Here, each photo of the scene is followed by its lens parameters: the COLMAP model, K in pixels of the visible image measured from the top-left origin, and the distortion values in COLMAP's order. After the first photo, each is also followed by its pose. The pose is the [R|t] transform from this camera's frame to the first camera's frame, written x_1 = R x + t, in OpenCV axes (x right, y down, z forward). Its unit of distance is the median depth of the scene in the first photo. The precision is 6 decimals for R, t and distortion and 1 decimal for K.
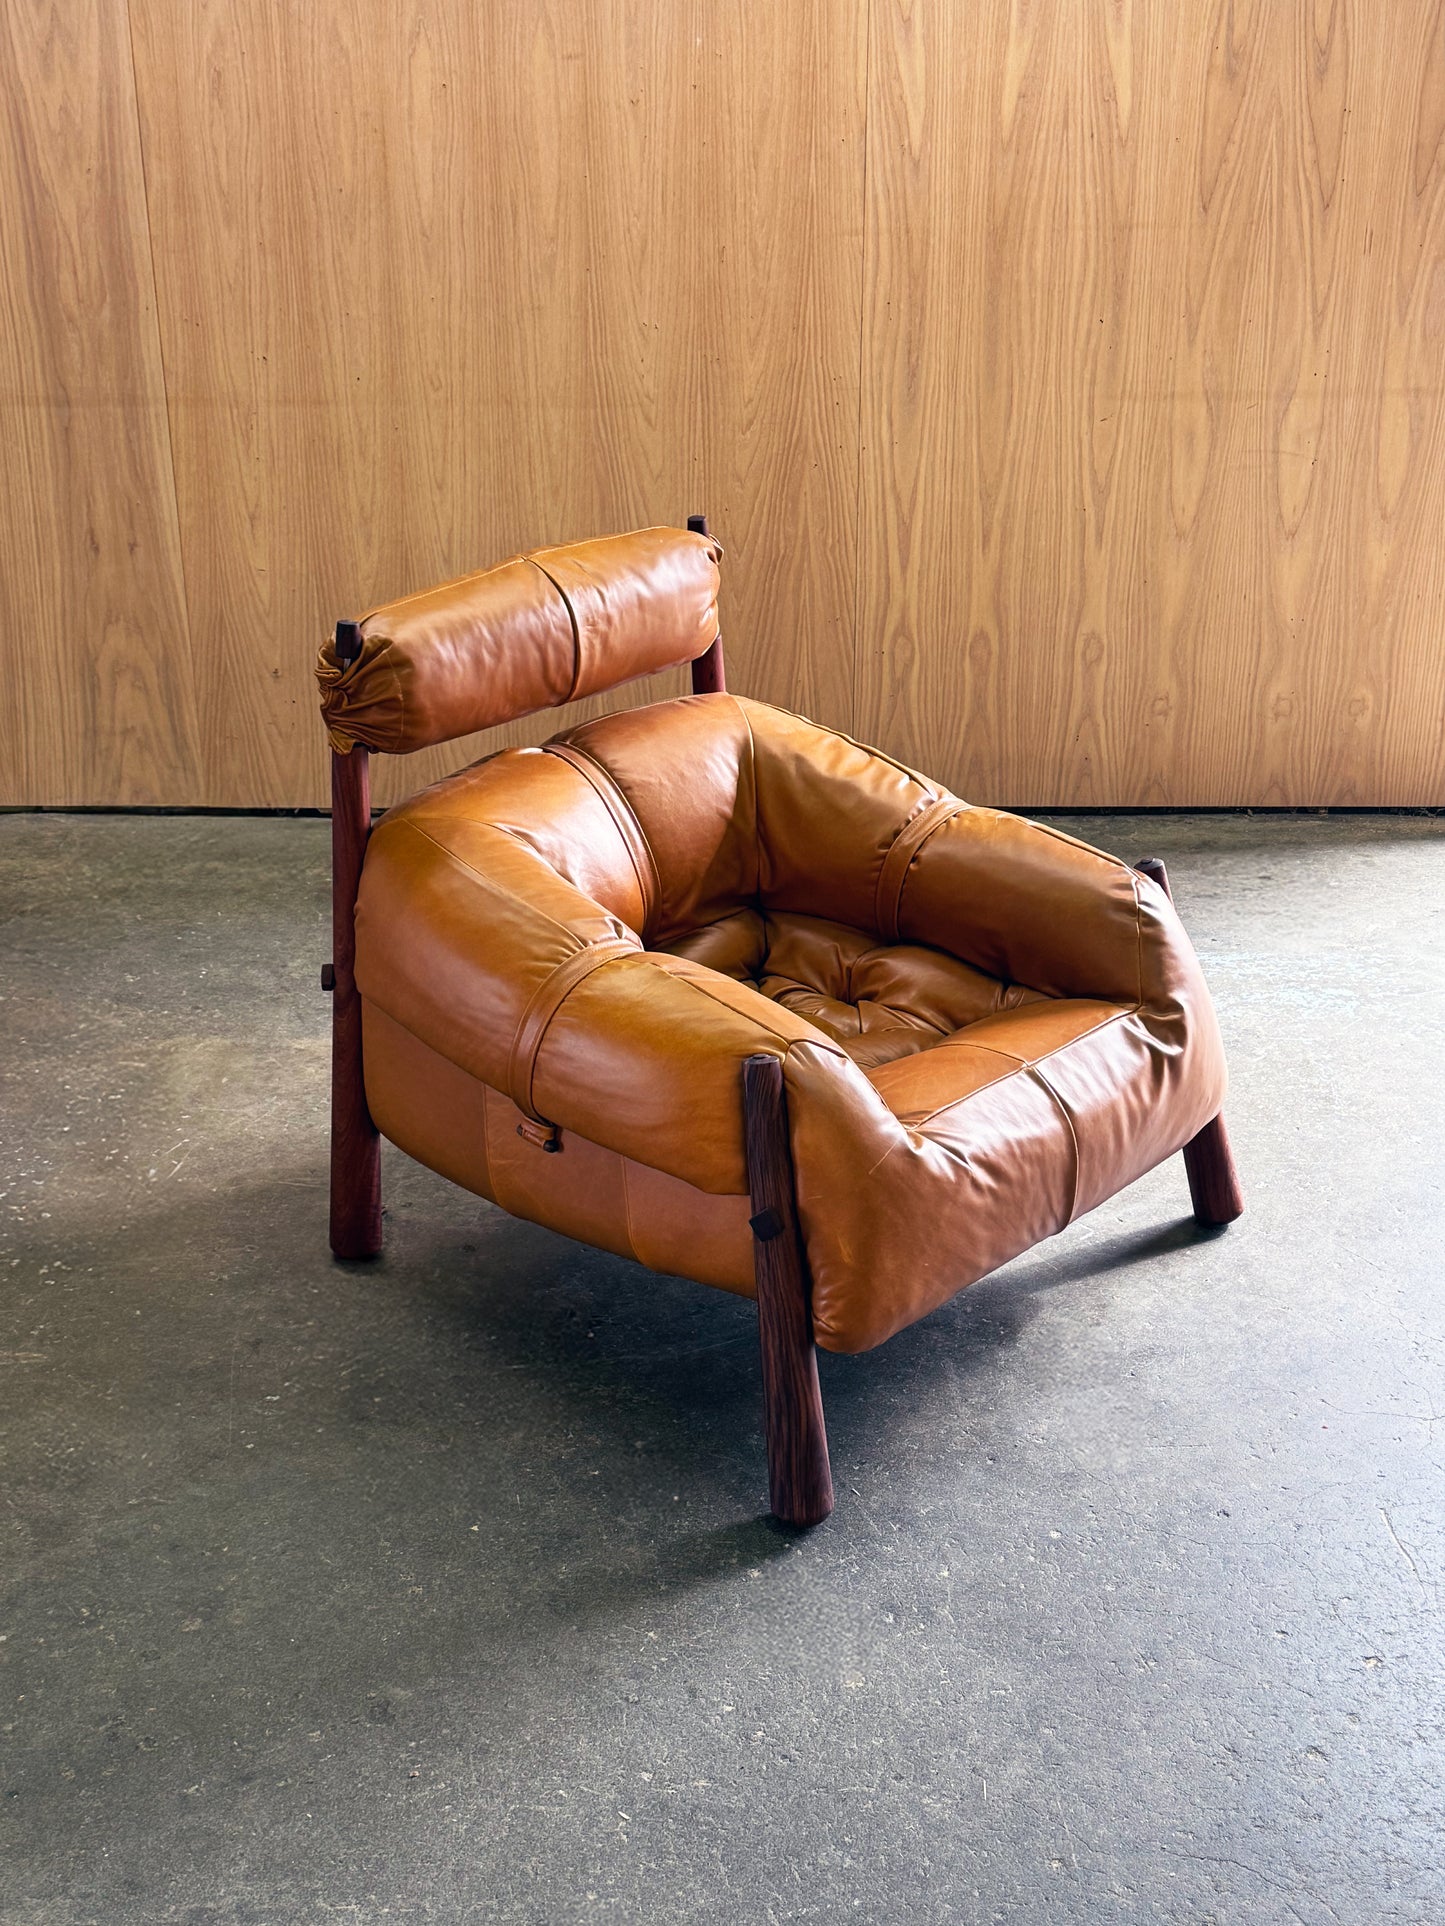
lens RADIAL K [[2723.7, 0, 759.1], [0, 2723.7, 954.6], [0, 0, 1]] dist [0.159050, 0.000000]
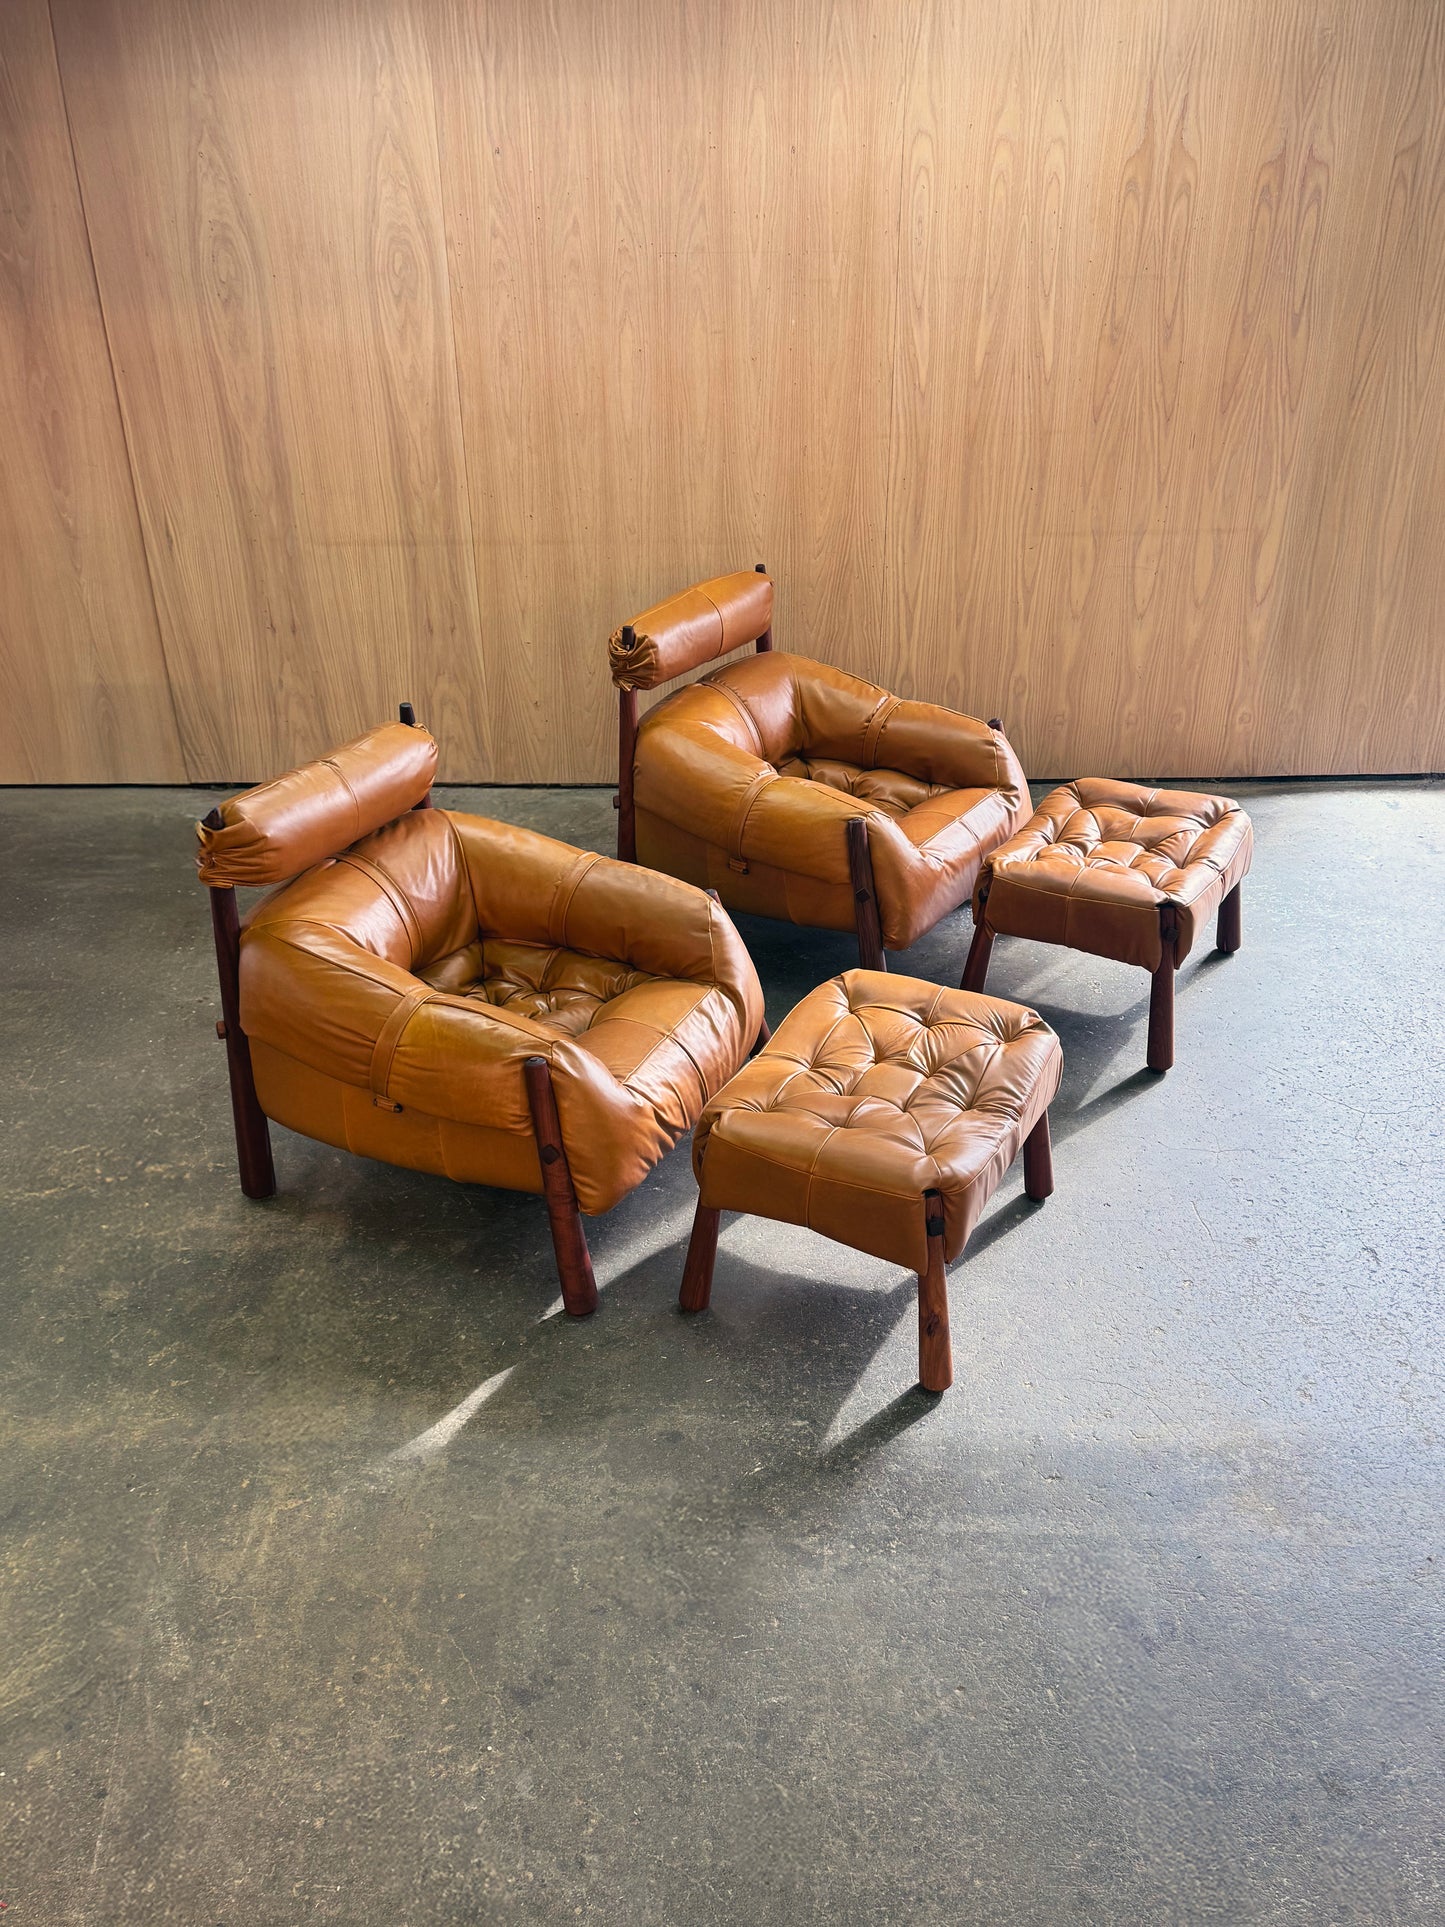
lens RADIAL K [[1819.5, 0, 743.1], [0, 1819.5, 1034.3], [0, 0, 1]] dist [0.080436, 0.000000]
pose [[0.999988, -0.004811, -0.000033, -0.053040], [0.004772, 0.991029, 0.133563, -0.053305], [-0.000610, -0.133561, 0.991040, -0.149329]]
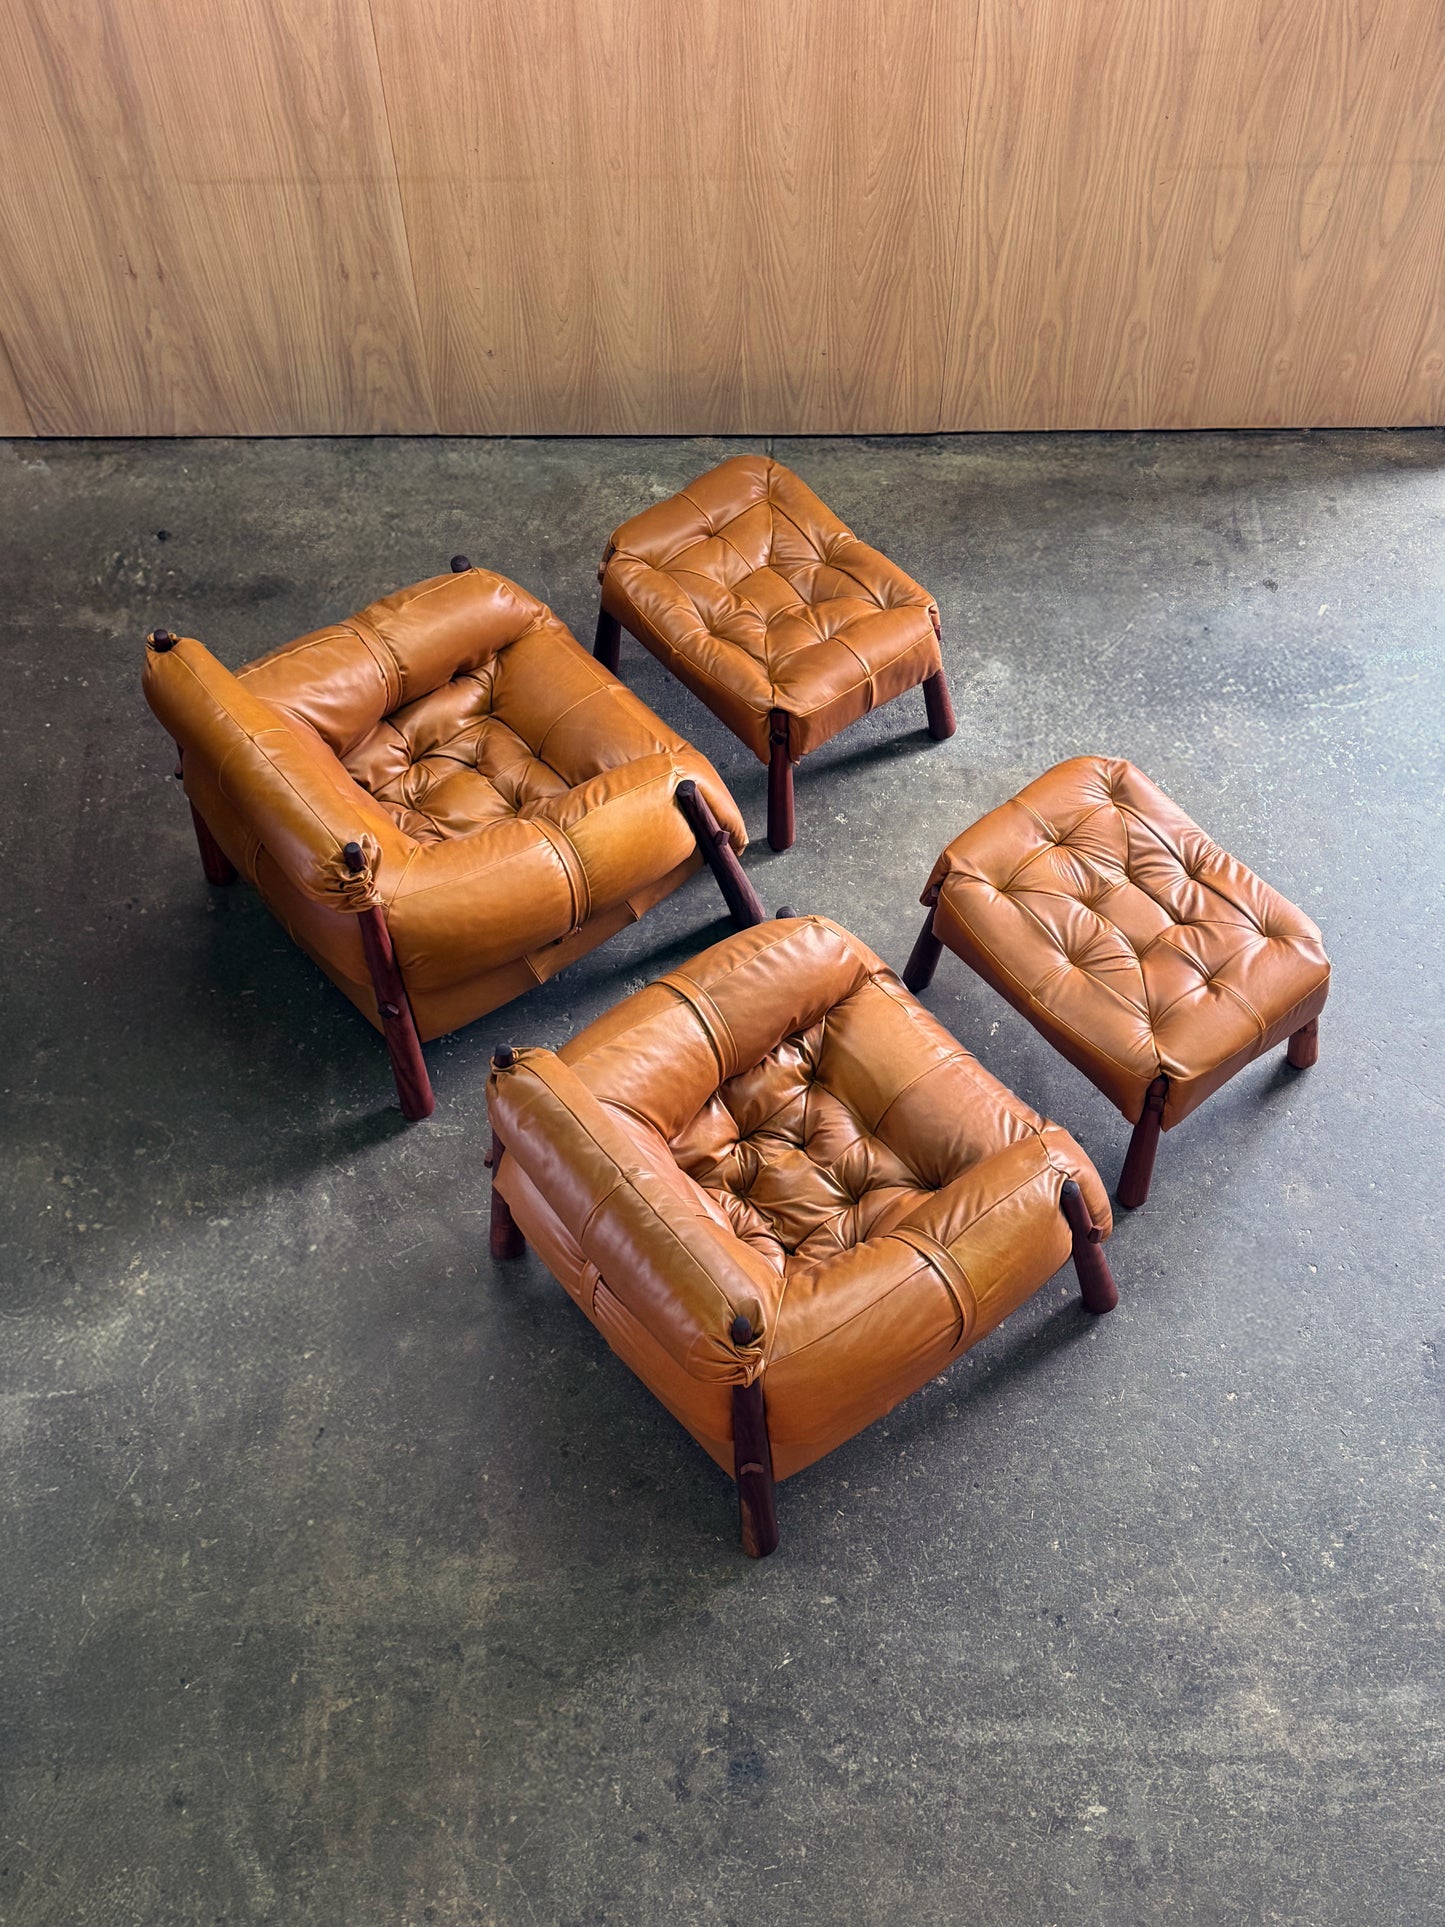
lens RADIAL K [[2606.5, 0, 752.6], [0, 2606.5, 996.7], [0, 0, 1]] dist [0.122195, 0.000000]
pose [[0.999989, -0.004350, 0.001444, -0.061860], [0.002700, 0.813603, 0.581415, -0.604680], [-0.003704, -0.581405, 0.813606, -0.171726]]
